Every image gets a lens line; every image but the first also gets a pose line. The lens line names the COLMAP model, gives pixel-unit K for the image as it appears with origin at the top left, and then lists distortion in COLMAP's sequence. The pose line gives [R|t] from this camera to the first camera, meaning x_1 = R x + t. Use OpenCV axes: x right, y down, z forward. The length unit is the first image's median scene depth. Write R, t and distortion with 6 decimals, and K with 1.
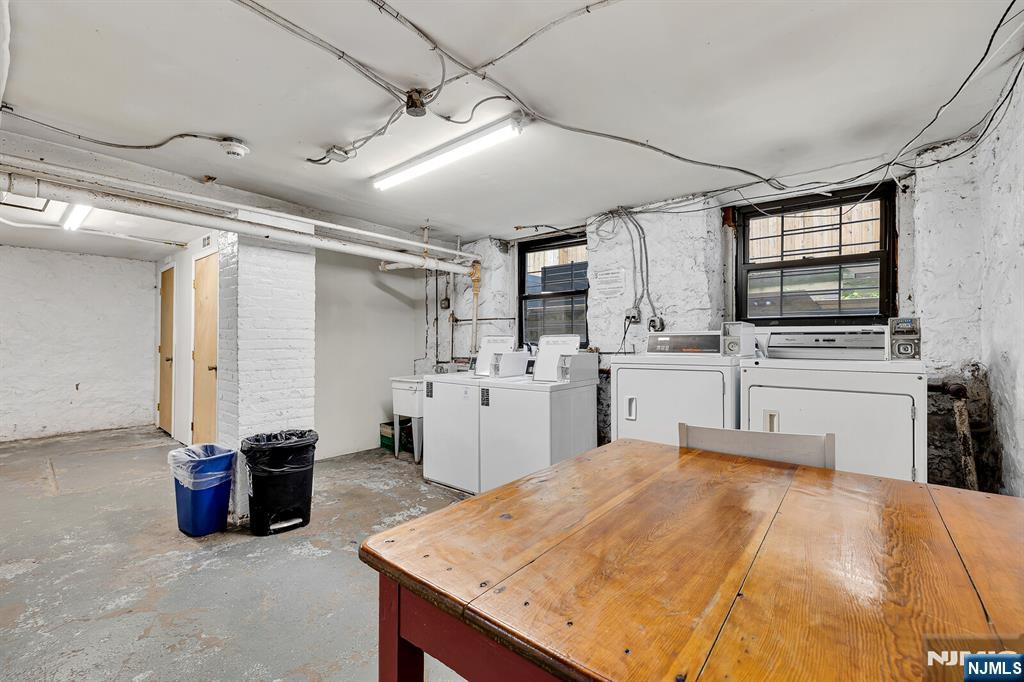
lens RADIAL K [[452.7, 0, 512.0], [0, 452.7, 341.0], [0, 0, 1]] dist [0.002750, -0.000115]
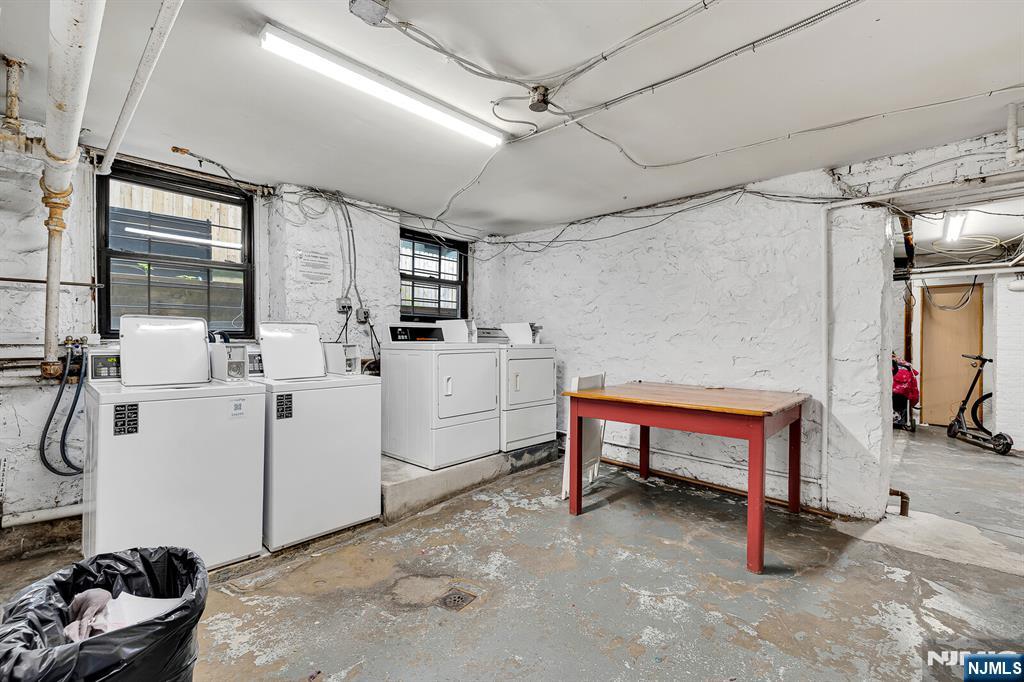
lens RADIAL K [[452.7, 0, 512.0], [0, 452.7, 341.0], [0, 0, 1]] dist [0.002750, -0.000115]
pose [[0.047012, -0.005533, 0.998879, -0.761187], [-0.015427, 0.999861, 0.006264, 0.011984], [-0.998775, -0.015704, 0.046920, 0.616543]]
